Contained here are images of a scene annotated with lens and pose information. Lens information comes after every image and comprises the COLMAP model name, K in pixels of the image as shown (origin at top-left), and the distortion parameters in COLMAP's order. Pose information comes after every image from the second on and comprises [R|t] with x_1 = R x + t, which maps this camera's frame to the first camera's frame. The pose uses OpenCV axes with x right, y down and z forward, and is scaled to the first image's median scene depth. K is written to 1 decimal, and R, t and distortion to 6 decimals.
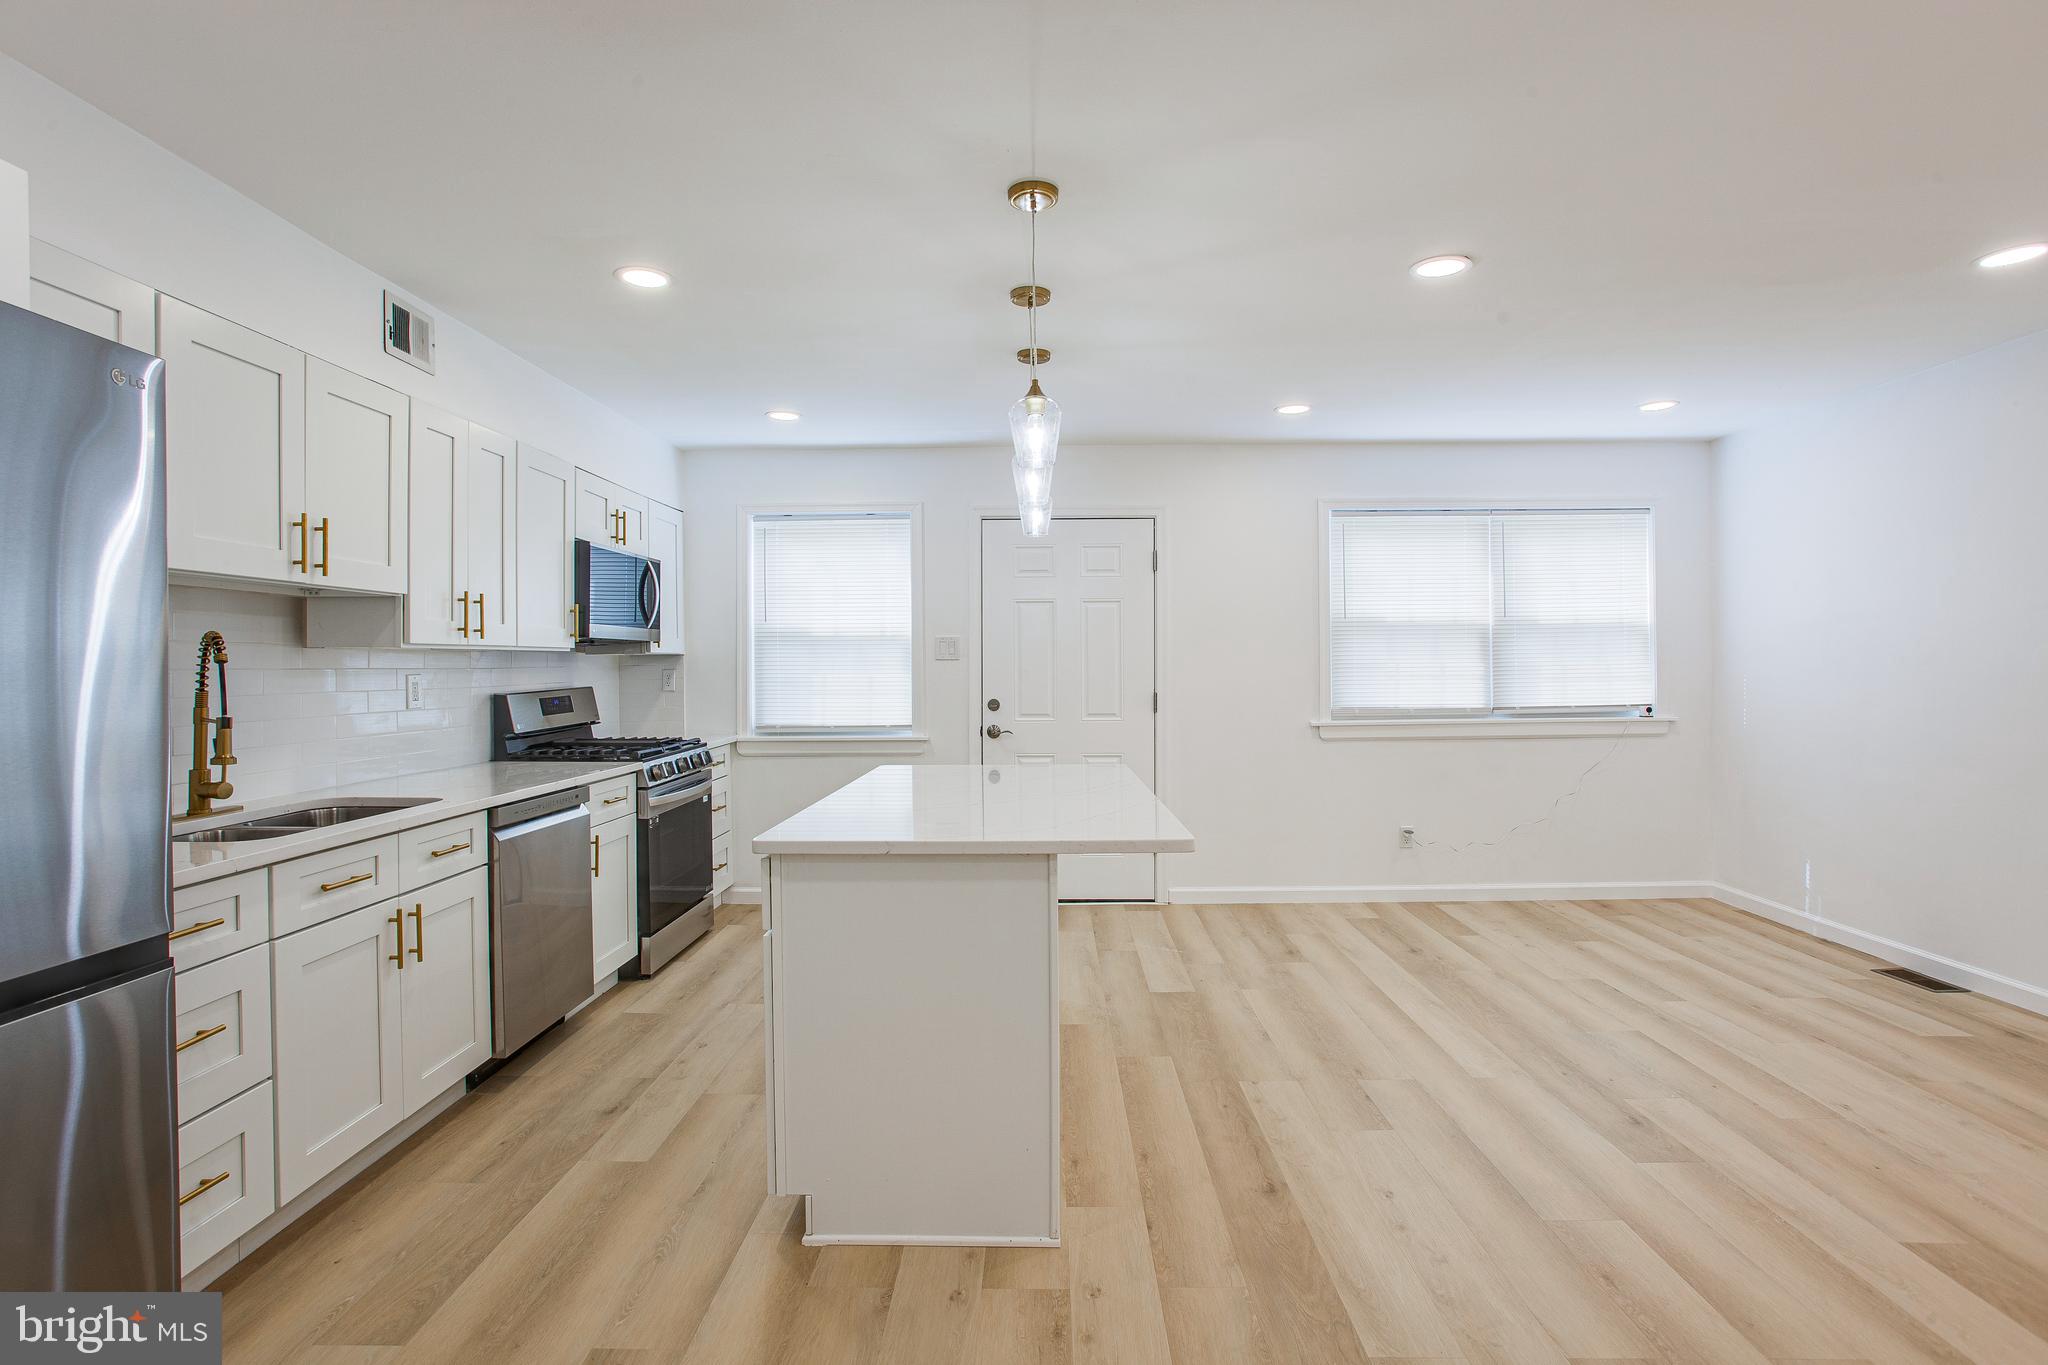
lens RADIAL K [[988.3, 0, 1016.9], [0, 988.3, 670.8], [0, 0, 1]] dist [-0.065099, 0.036758]
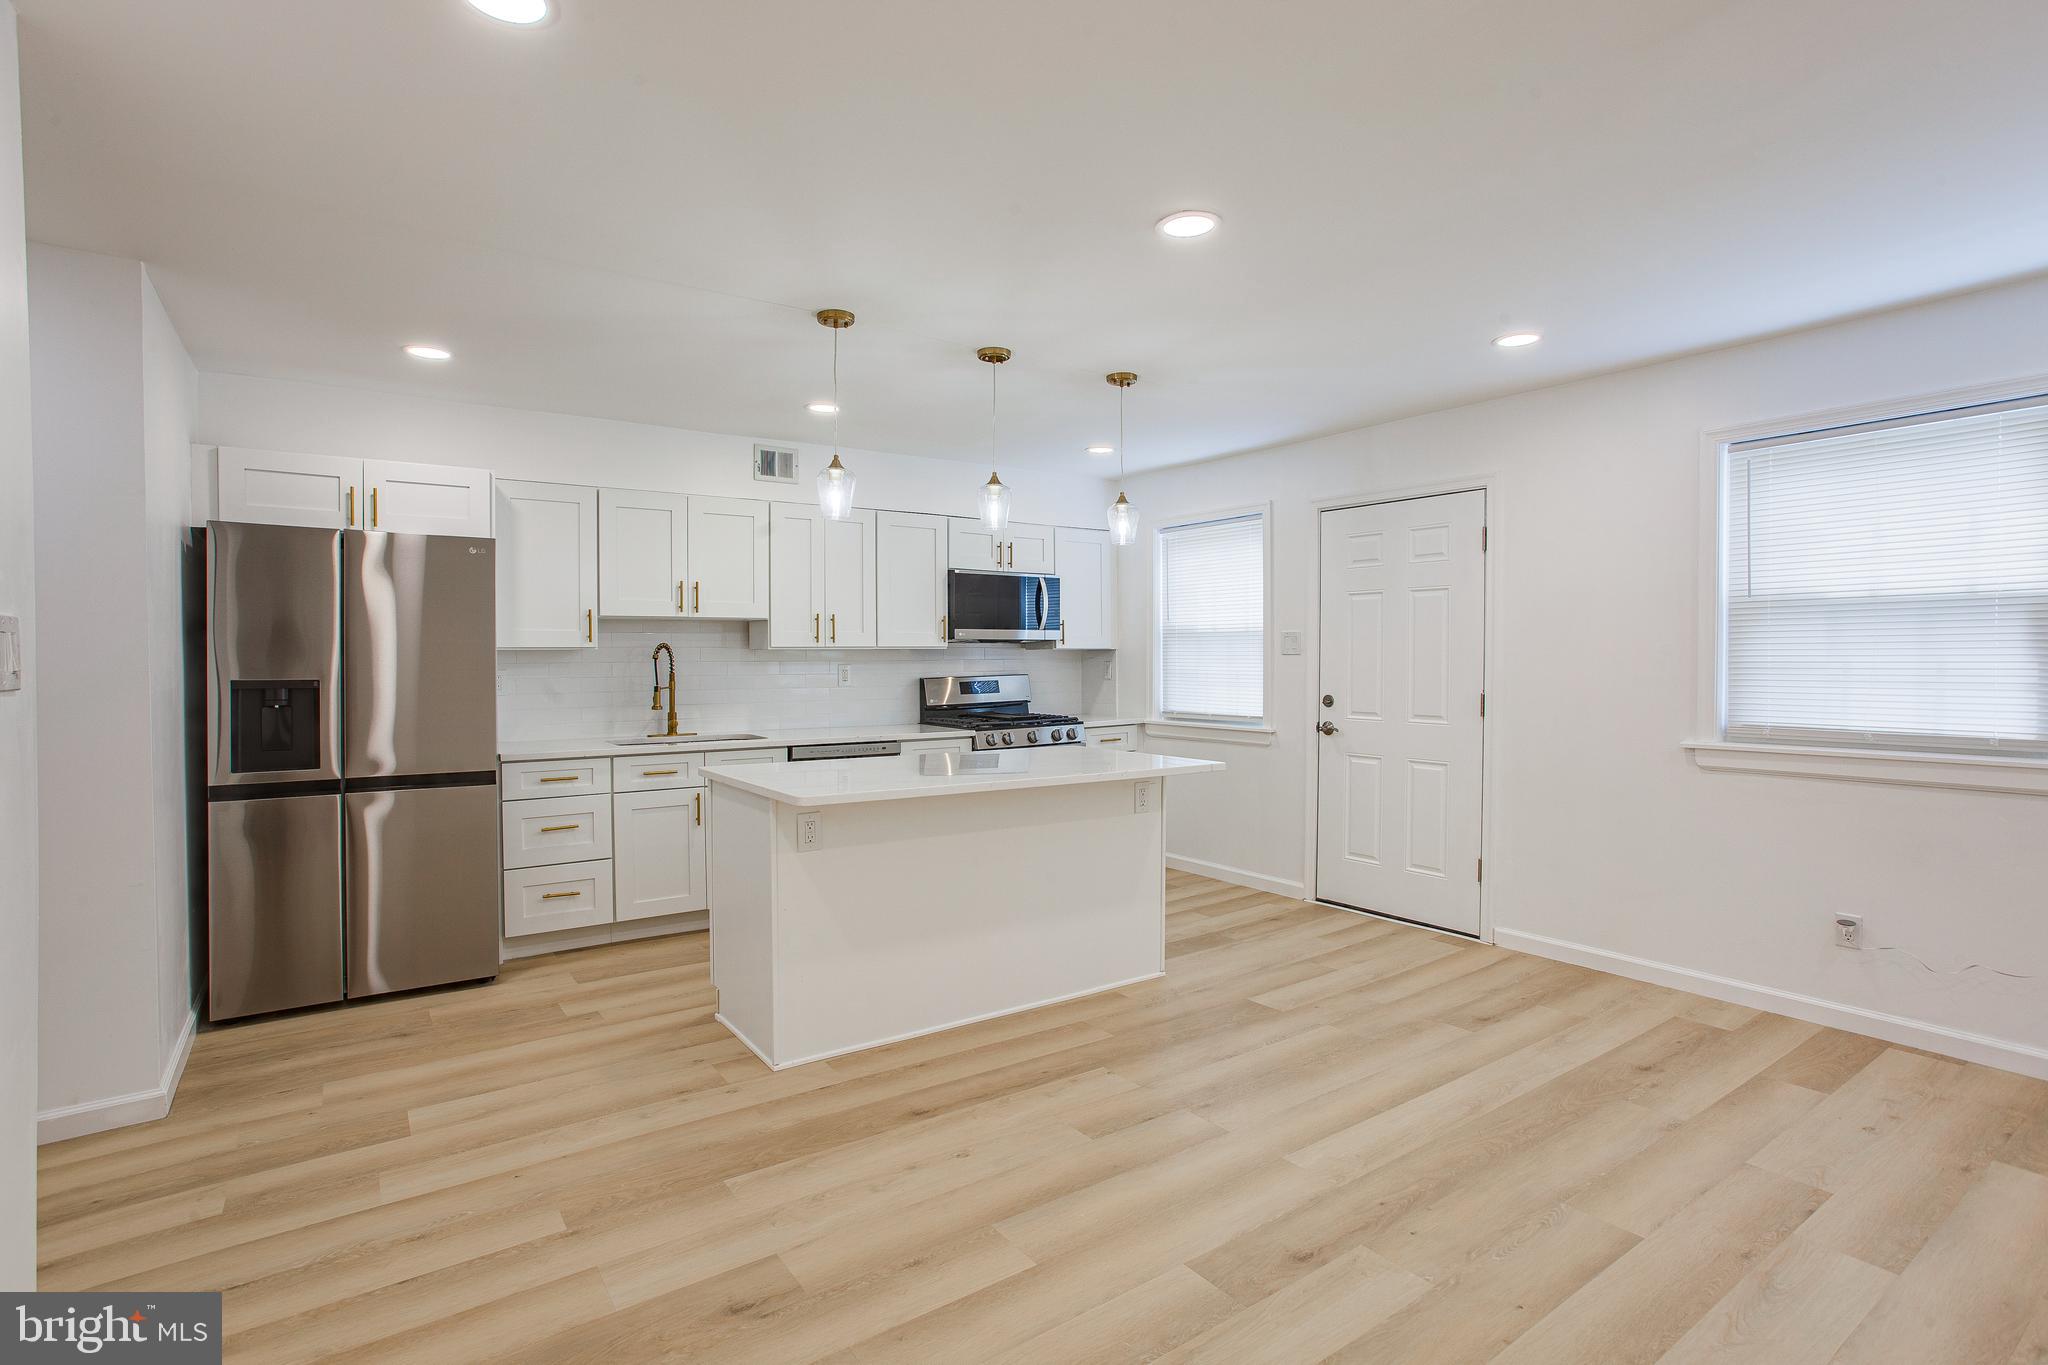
lens RADIAL K [[988.3, 0, 1016.9], [0, 988.3, 670.8], [0, 0, 1]] dist [-0.065099, 0.036758]
pose [[0.593247, 0.016591, -0.804849, 0.798404], [-0.005135, 0.999845, 0.016825, -0.013660], [0.805004, -0.005849, 0.593241, 0.248484]]
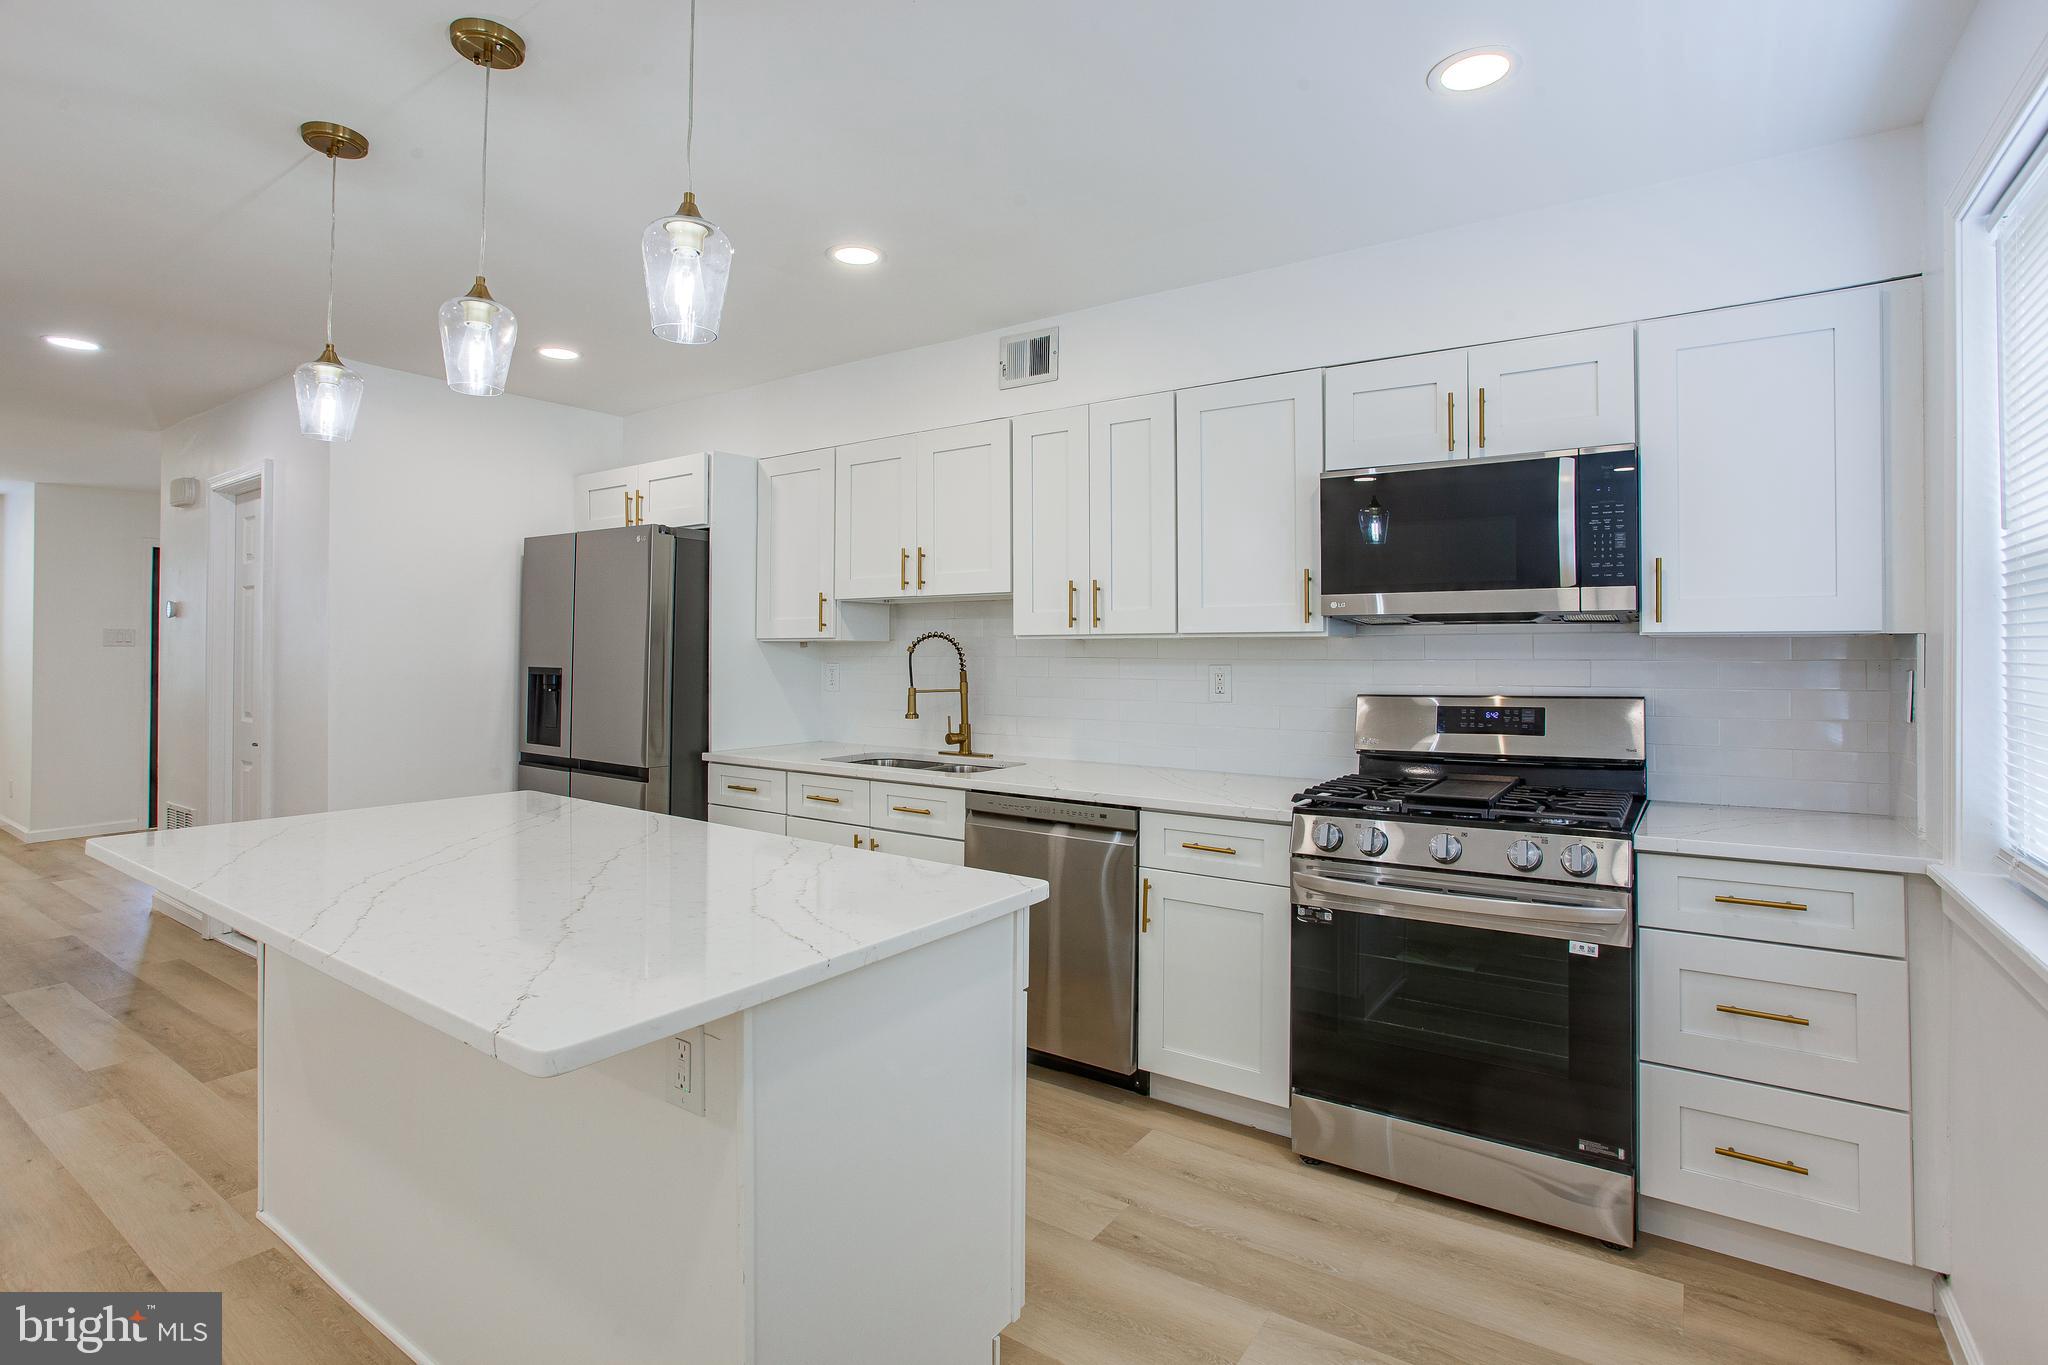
lens RADIAL K [[993.1, 0, 1015.8], [0, 993.1, 642.6], [0, 0, 1]] dist [-0.057287, 0.025102]
pose [[-0.548560, -0.004211, -0.836101, 0.262337], [-0.005231, 0.999985, -0.001605, -0.014297], [0.836095, 0.003493, -0.548574, 1.272821]]
